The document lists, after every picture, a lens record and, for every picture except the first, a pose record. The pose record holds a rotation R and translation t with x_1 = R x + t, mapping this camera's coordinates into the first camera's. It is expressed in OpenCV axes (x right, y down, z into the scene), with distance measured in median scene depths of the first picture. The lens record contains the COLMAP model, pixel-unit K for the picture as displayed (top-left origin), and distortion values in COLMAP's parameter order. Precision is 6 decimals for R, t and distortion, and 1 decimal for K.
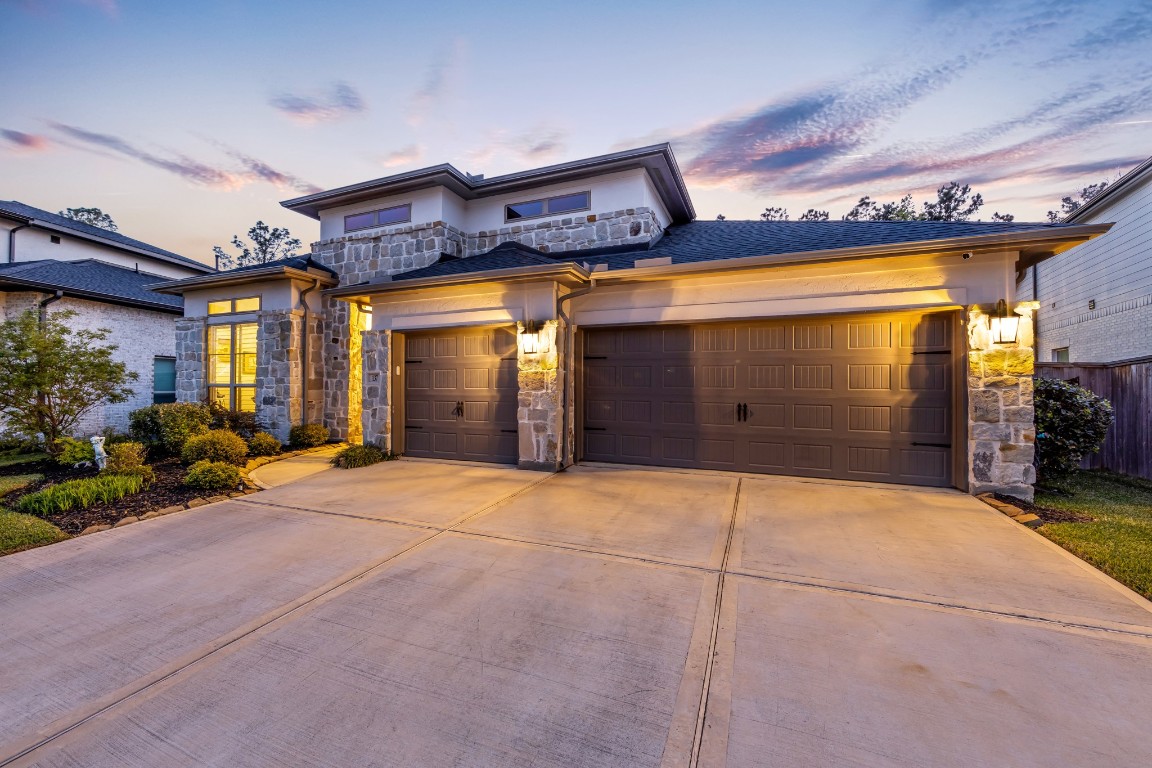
lens RADIAL K [[449.8, 0, 575.0], [0, 449.8, 385.6], [0, 0, 1]] dist [0.009203, -0.002013]
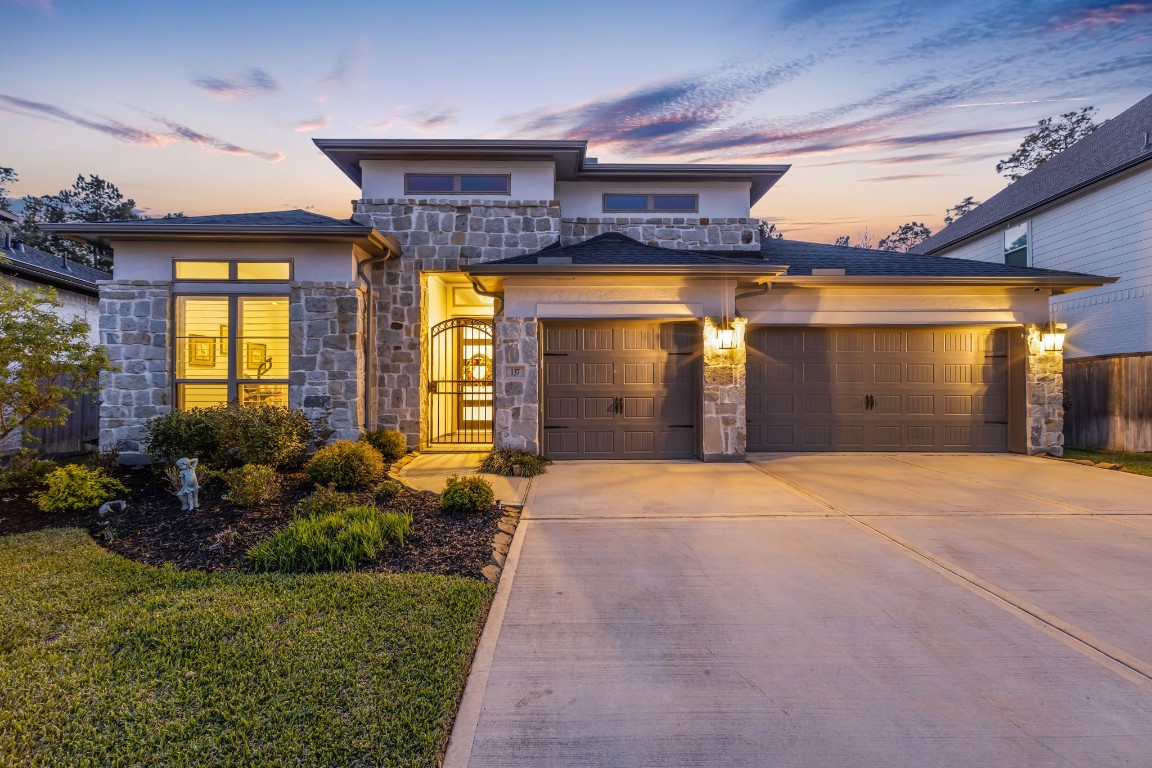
lens RADIAL K [[449.8, 0, 613.8], [0, 449.8, 384.4], [0, 0, 1]] dist [0.009203, -0.002013]
pose [[0.918704, -0.002785, 0.394937, -0.622181], [0.002691, 0.999996, 0.000792, 0.006740], [-0.394938, 0.000335, 0.918708, 0.132434]]
